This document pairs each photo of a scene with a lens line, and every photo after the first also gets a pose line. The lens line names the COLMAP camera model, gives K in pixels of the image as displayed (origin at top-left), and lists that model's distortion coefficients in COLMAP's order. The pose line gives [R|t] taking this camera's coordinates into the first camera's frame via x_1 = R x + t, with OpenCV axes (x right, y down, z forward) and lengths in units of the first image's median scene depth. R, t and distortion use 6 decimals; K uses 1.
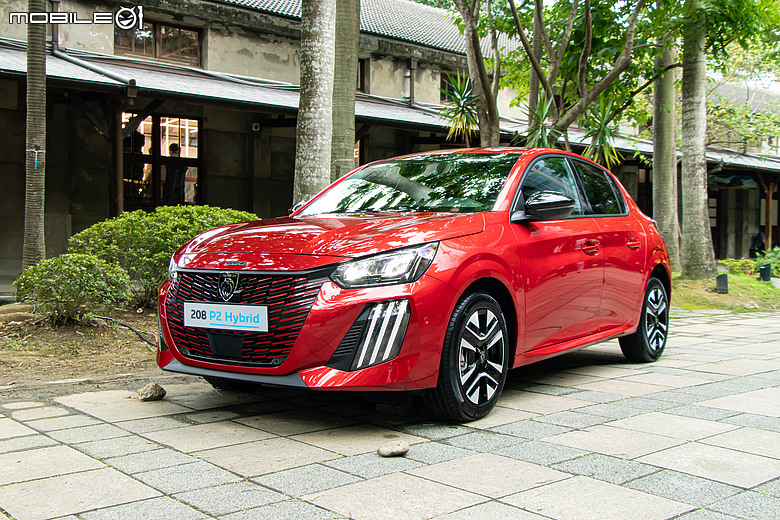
lens RADIAL K [[880.1, 0, 388.3], [0, 880.1, 259.8], [0, 0, 1]] dist [0.022828, 0.000000]
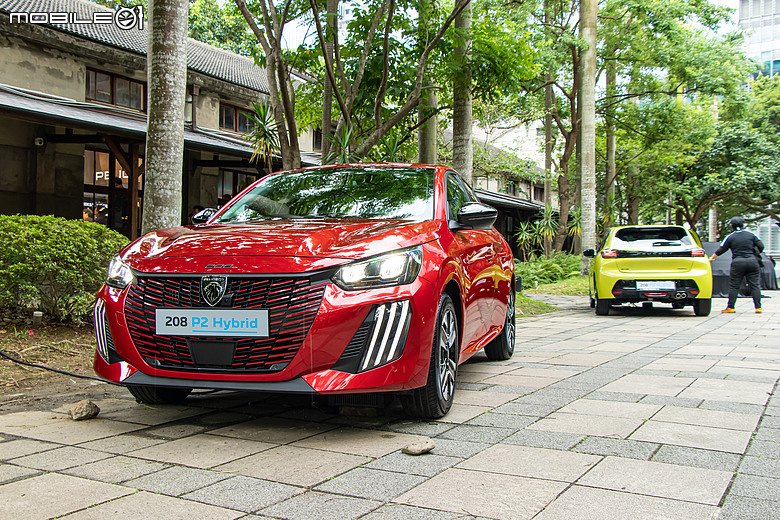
lens RADIAL K [[796.8, 0, 390.8], [0, 796.8, 261.3], [0, 0, 1]] dist [0.002745, 0.000000]
pose [[0.939223, 0.000706, 0.343308, -0.289150], [0.007874, 0.999691, -0.023596, 0.019828], [-0.343218, 0.024865, 0.938926, 0.125433]]
